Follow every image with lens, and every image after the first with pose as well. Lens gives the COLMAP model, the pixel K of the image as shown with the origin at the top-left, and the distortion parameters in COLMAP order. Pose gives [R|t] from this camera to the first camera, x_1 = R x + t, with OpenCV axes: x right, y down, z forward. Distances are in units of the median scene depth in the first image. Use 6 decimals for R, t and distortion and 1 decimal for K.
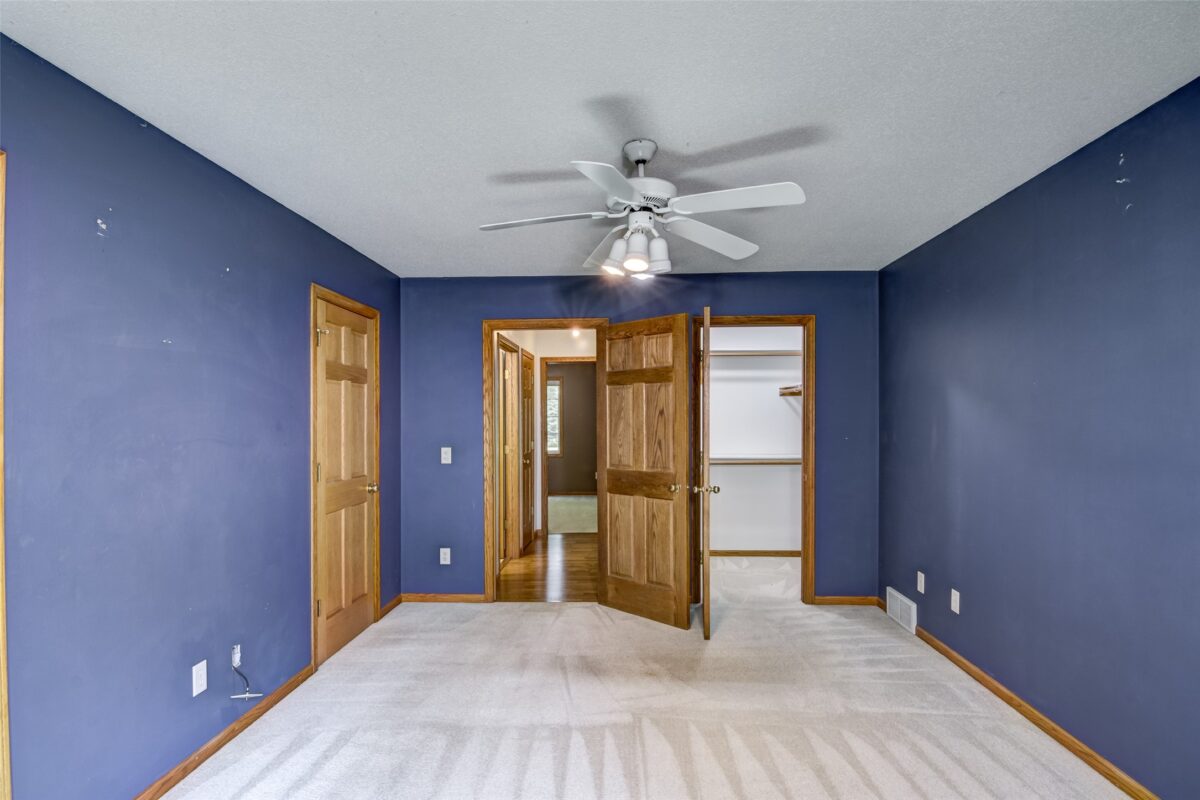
lens RADIAL K [[614.5, 0, 599.9], [0, 614.5, 405.5], [0, 0, 1]] dist [-0.022853, -0.001553]
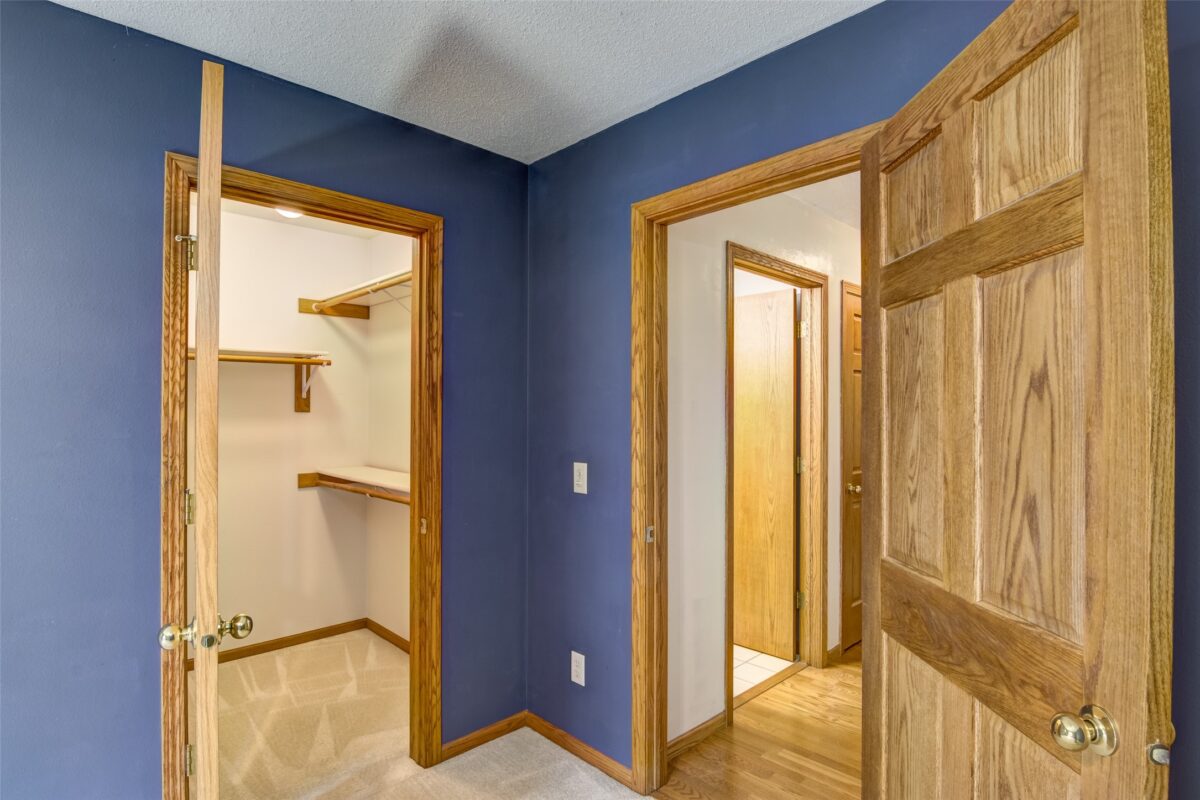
lens RADIAL K [[614.5, 0, 599.6], [0, 614.5, 404.8], [0, 0, 1]] dist [-0.022853, -0.001553]
pose [[0.727874, -0.000551, -0.685711, 0.133650], [0.008717, 0.999926, 0.008450, 0.015877], [0.685656, -0.012128, 0.727825, 0.688988]]
